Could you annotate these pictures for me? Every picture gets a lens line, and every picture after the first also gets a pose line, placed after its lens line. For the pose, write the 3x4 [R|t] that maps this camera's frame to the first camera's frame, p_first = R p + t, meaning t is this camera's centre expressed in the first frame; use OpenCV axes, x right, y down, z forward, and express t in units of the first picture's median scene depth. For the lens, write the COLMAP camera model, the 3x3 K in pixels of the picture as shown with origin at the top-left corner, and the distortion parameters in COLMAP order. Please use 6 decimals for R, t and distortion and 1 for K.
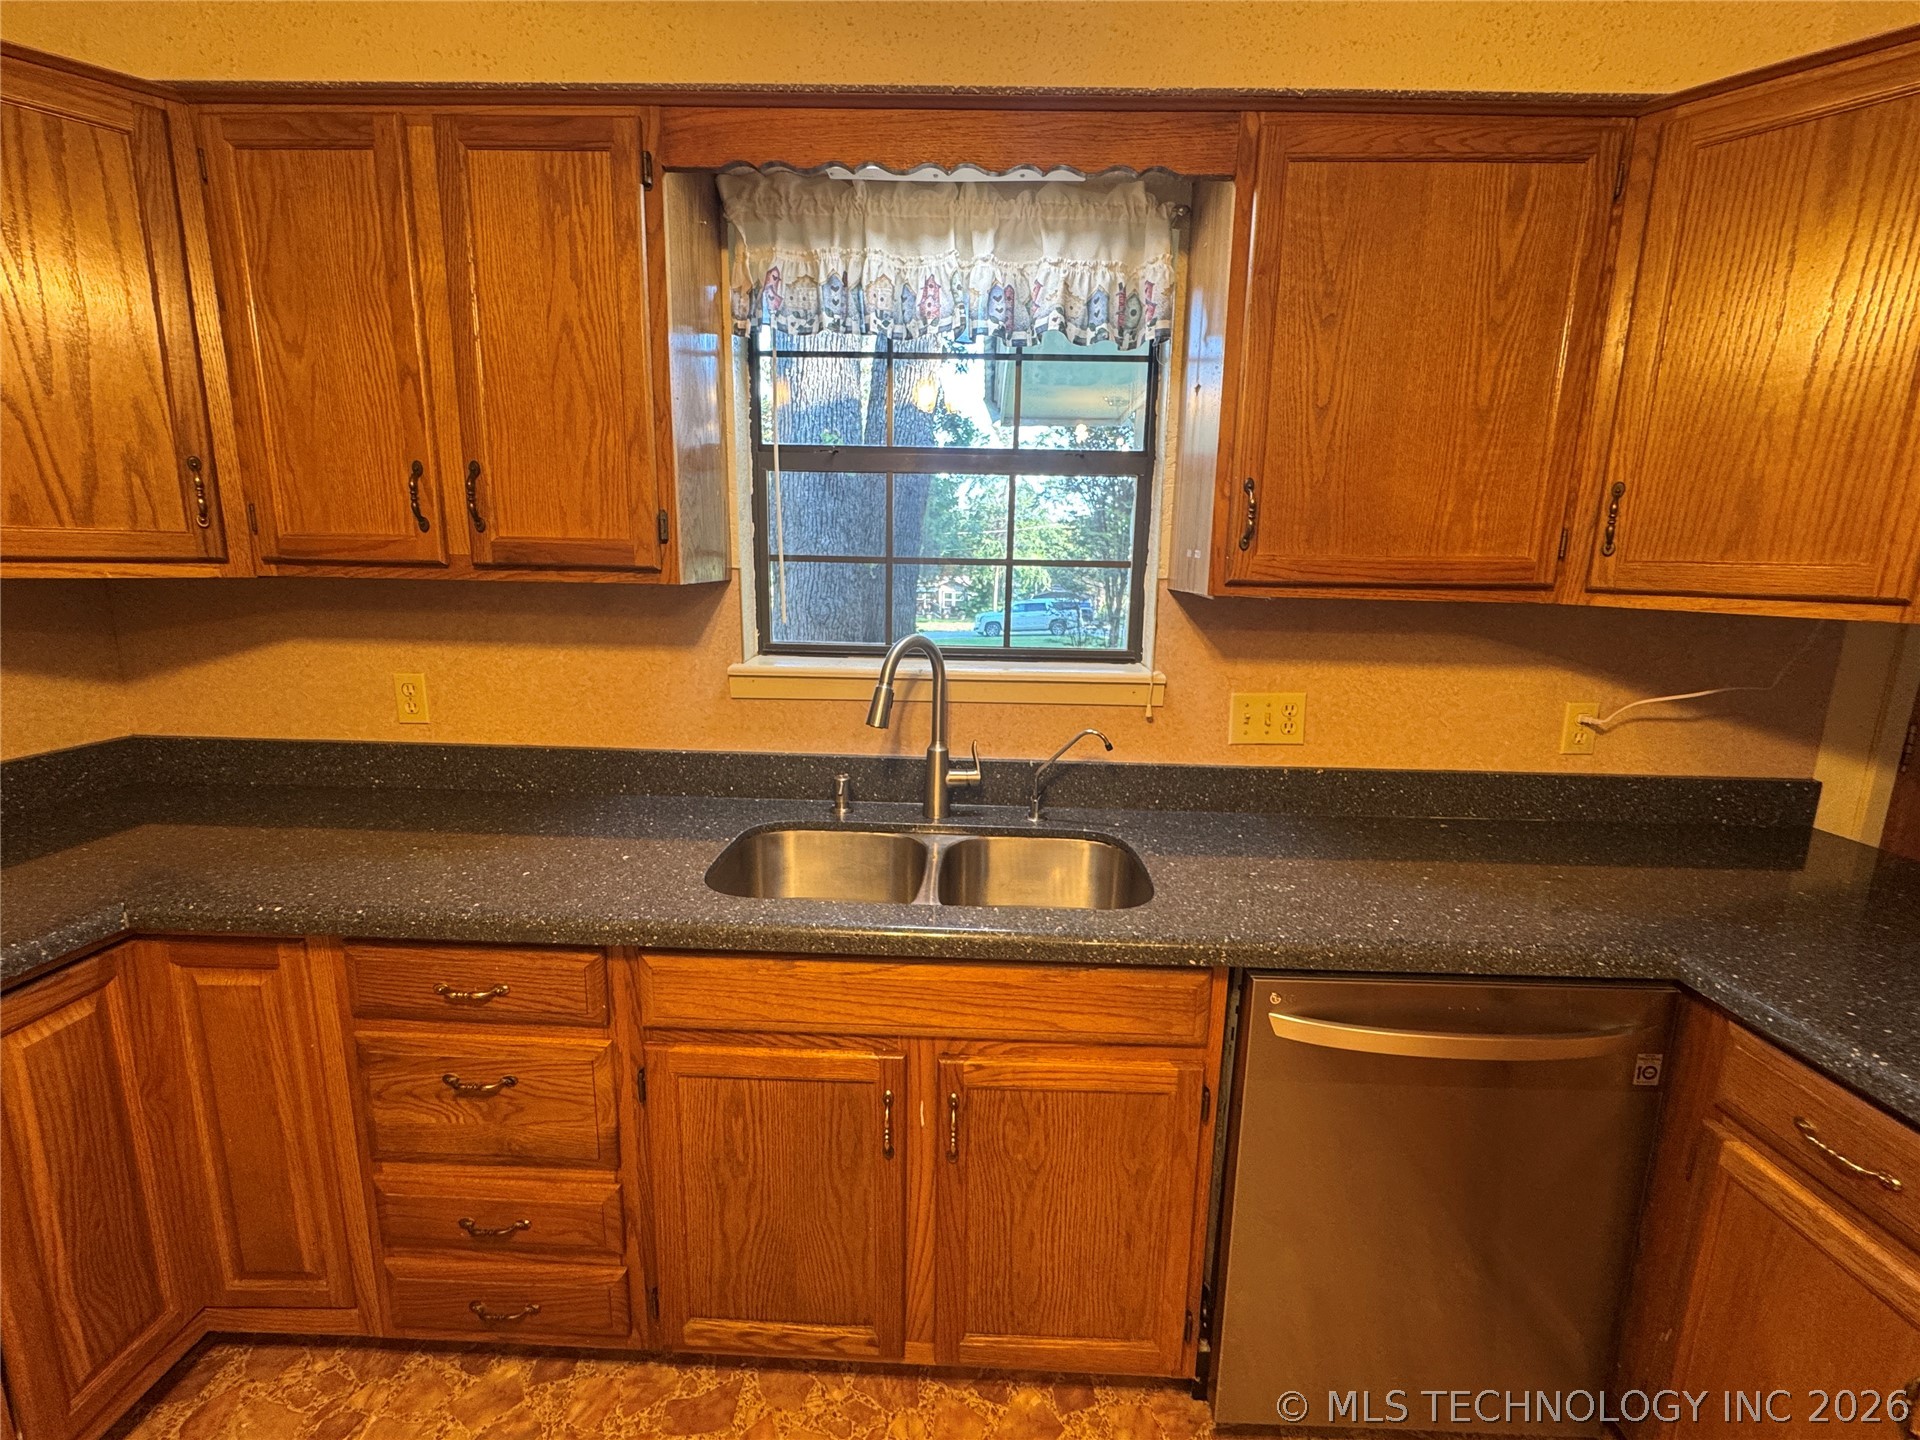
lens RADIAL K [[826.8, 0, 958.4], [0, 826.8, 717.8], [0, 0, 1]] dist [-0.001864, -0.000328]
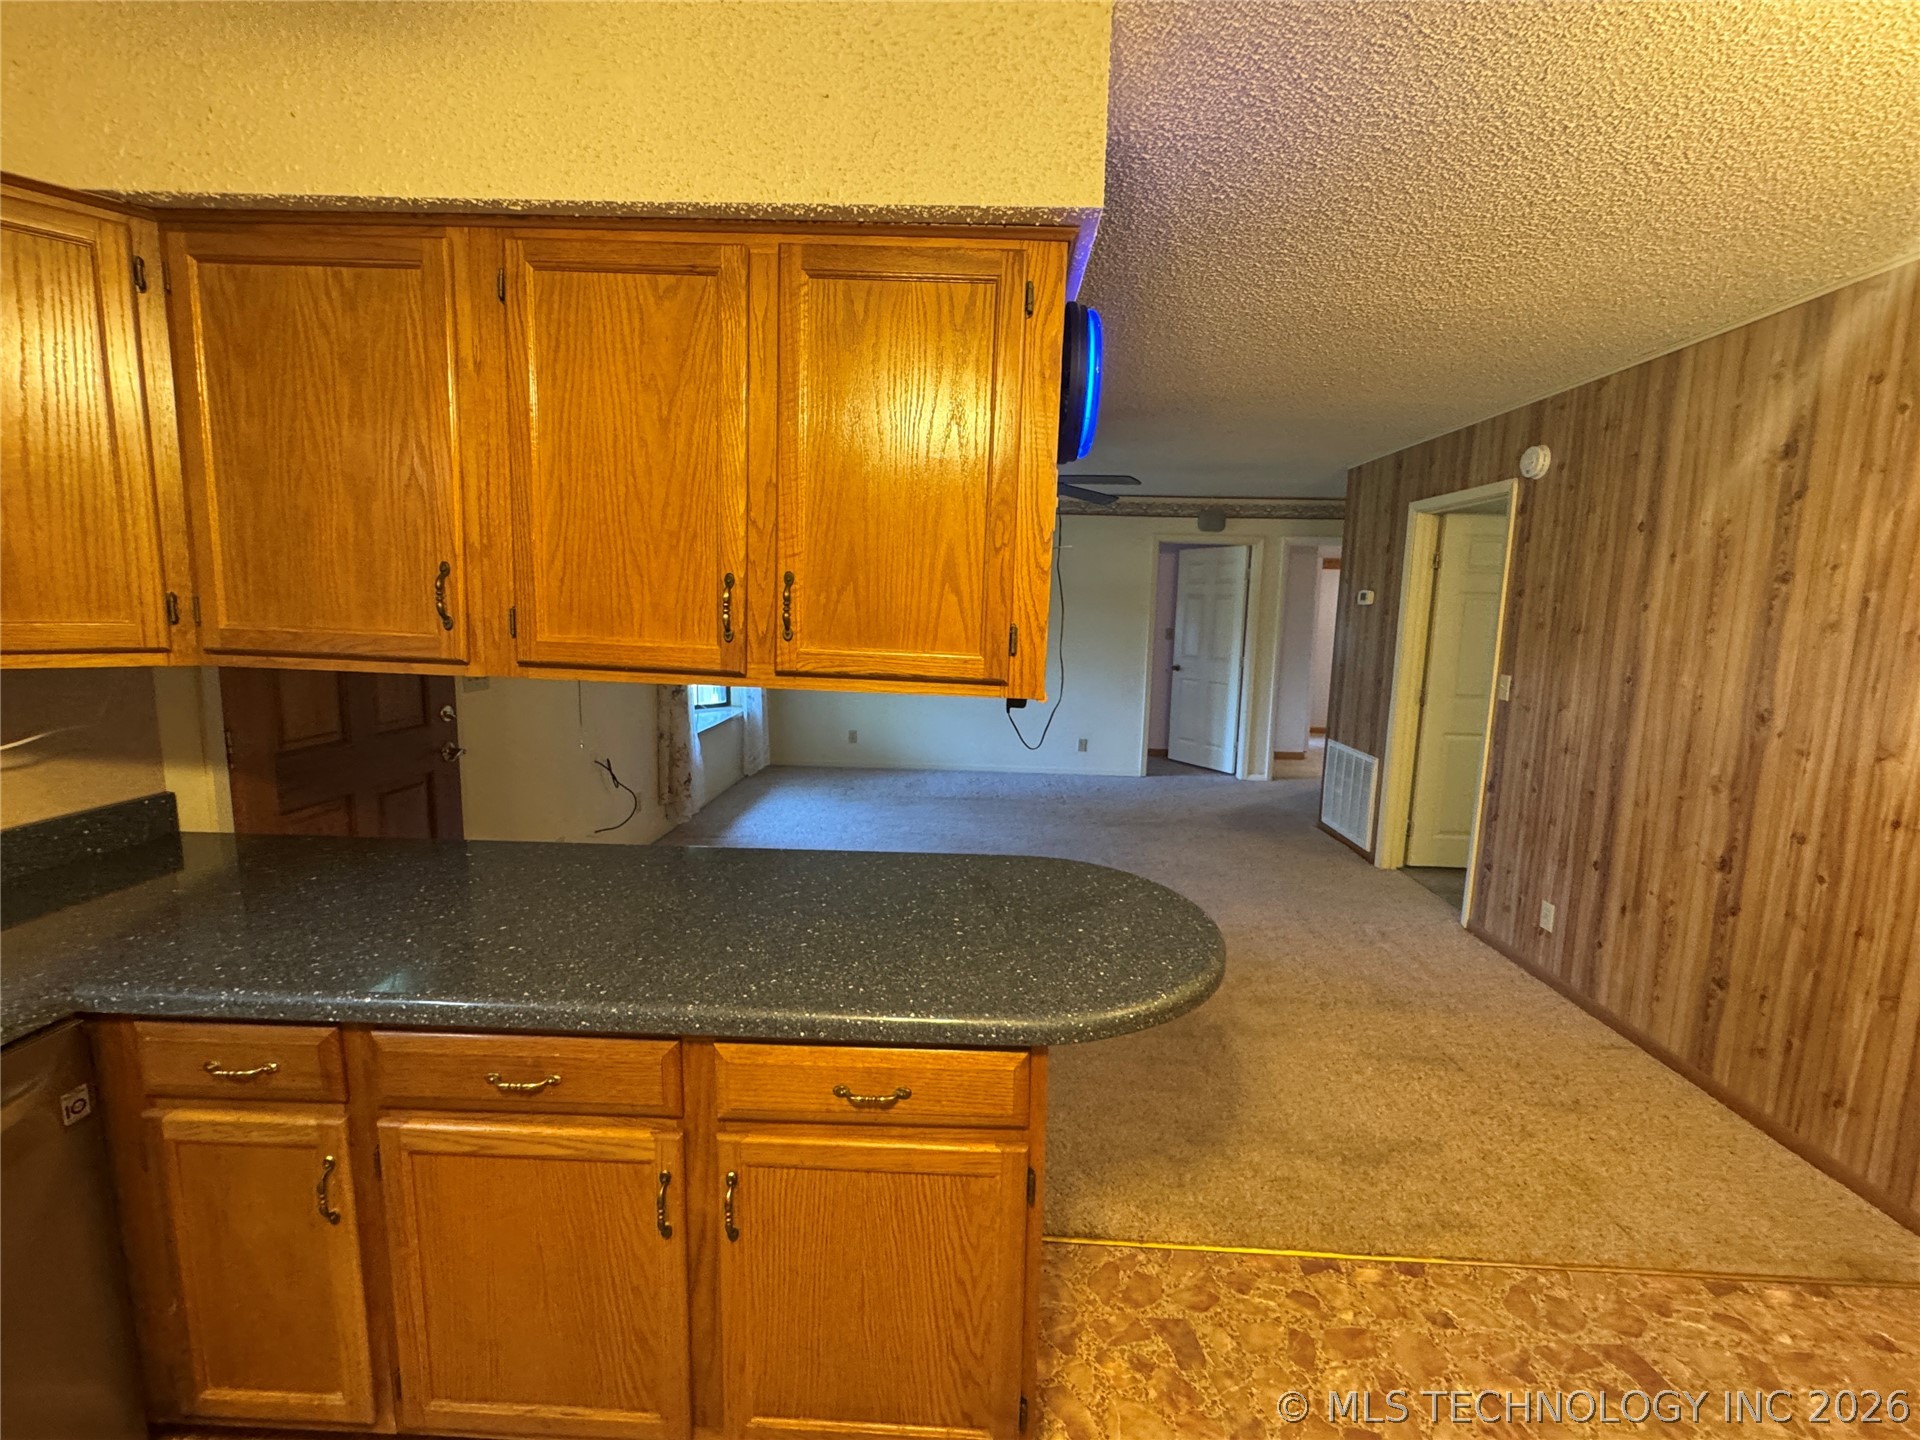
lens RADIAL K [[826.8, 0, 958.4], [0, 826.8, 717.8], [0, 0, 1]] dist [-0.001864, -0.000328]
pose [[0.011436, -0.158454, 0.987300, -0.096435], [0.167502, 0.973717, 0.154333, -0.024286], [-0.985805, 0.163610, 0.037677, -0.198520]]
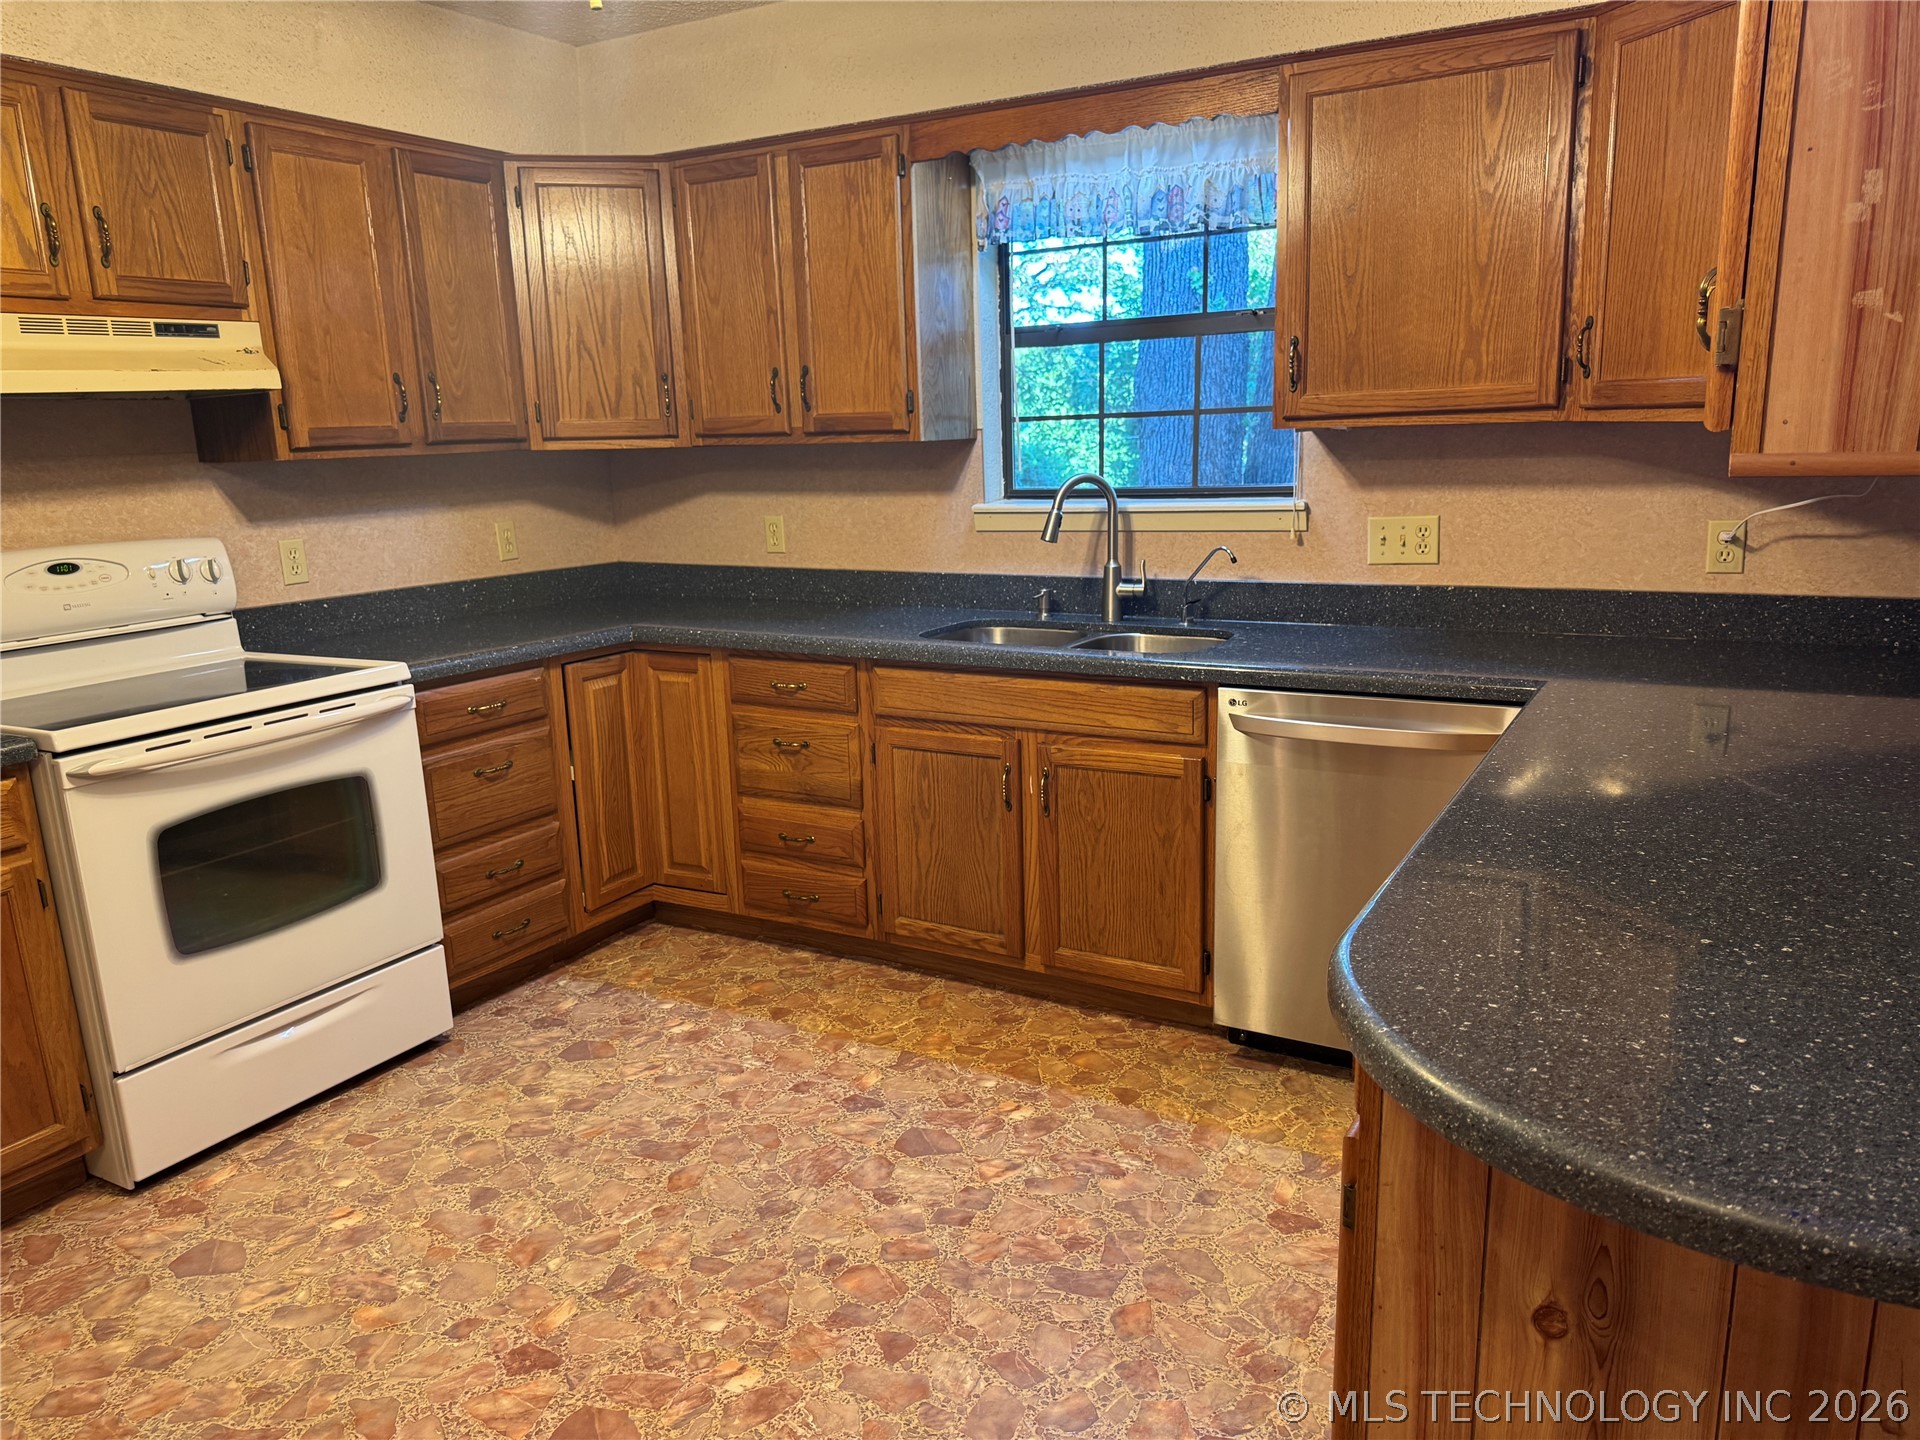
lens RADIAL K [[1347.6, 0, 947.6], [0, 1347.6, 734.1], [0, 0, 1]] dist [0.169517, -0.314378]
pose [[0.879948, 0.058968, -0.471396, 0.930989], [-0.043284, 0.998091, 0.044055, 0.267290], [0.473094, -0.018362, 0.880820, -1.188269]]
